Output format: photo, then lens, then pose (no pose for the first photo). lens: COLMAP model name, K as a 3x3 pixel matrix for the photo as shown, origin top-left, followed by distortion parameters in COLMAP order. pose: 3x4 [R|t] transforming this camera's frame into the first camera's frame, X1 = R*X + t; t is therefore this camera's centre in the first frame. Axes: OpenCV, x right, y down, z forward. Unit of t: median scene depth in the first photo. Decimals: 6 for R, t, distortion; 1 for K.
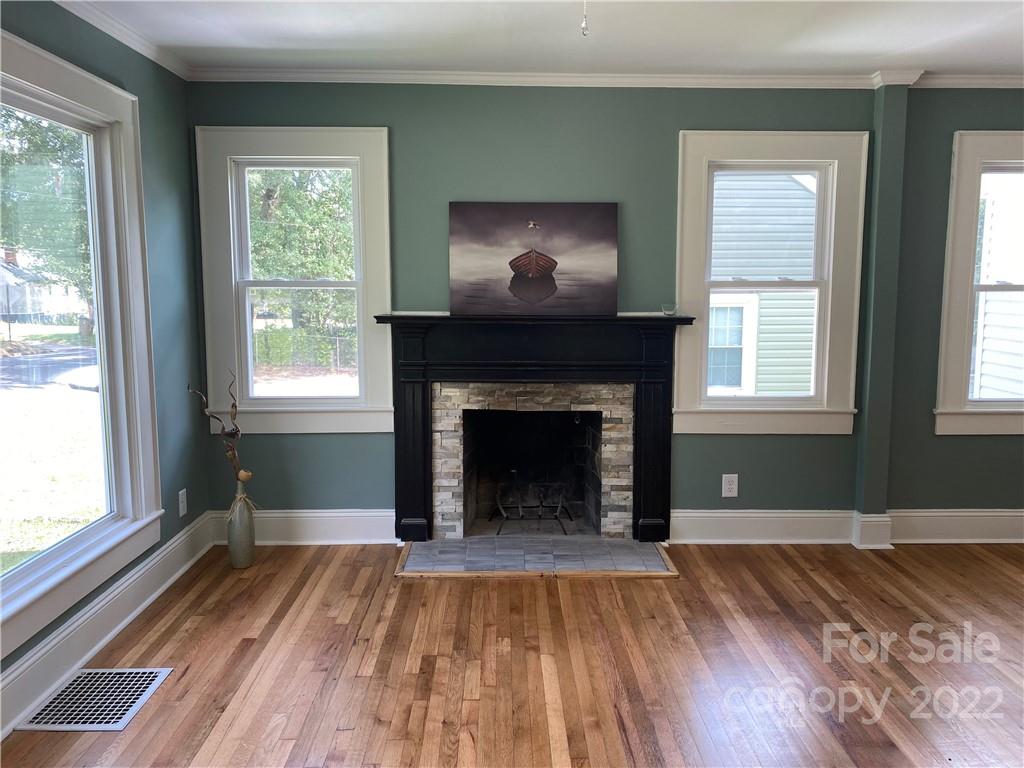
lens RADIAL K [[789.2, 0, 515.4], [0, 789.2, 379.0], [0, 0, 1]] dist [0.092600, -0.120825]
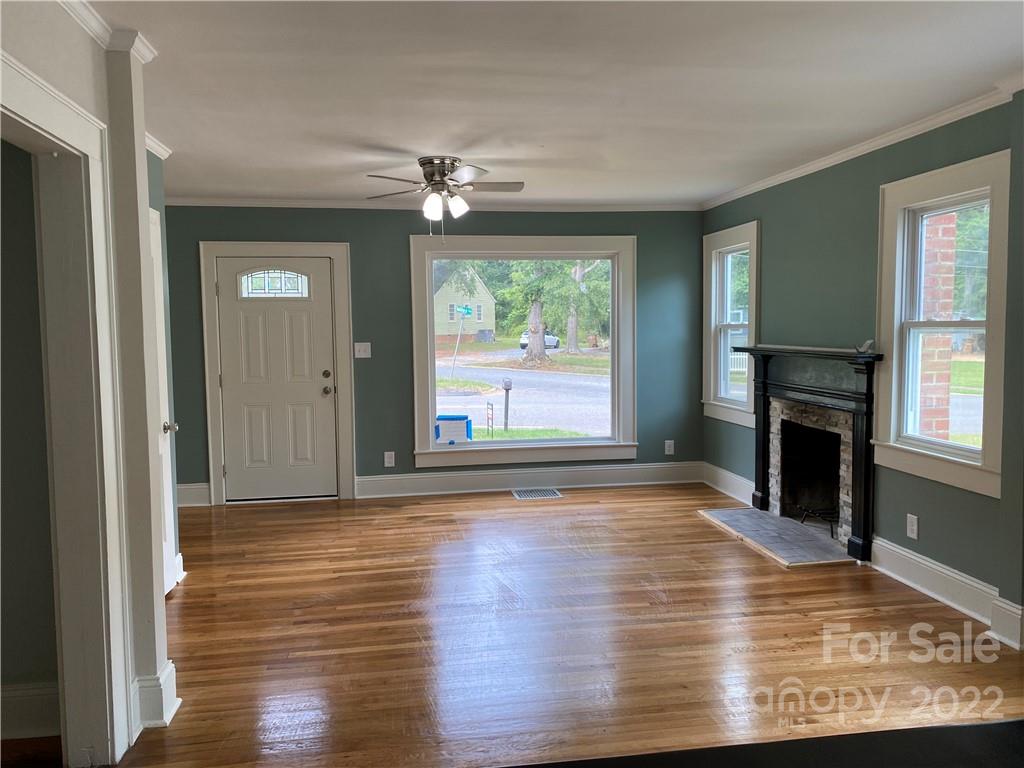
lens RADIAL K [[789.2, 0, 515.4], [0, 789.2, 379.0], [0, 0, 1]] dist [0.092600, -0.120825]
pose [[0.136146, 0.062801, -0.988696, 1.201469], [-0.112624, 0.992500, 0.047534, -0.041611], [0.984266, 0.104880, 0.142198, 0.355686]]
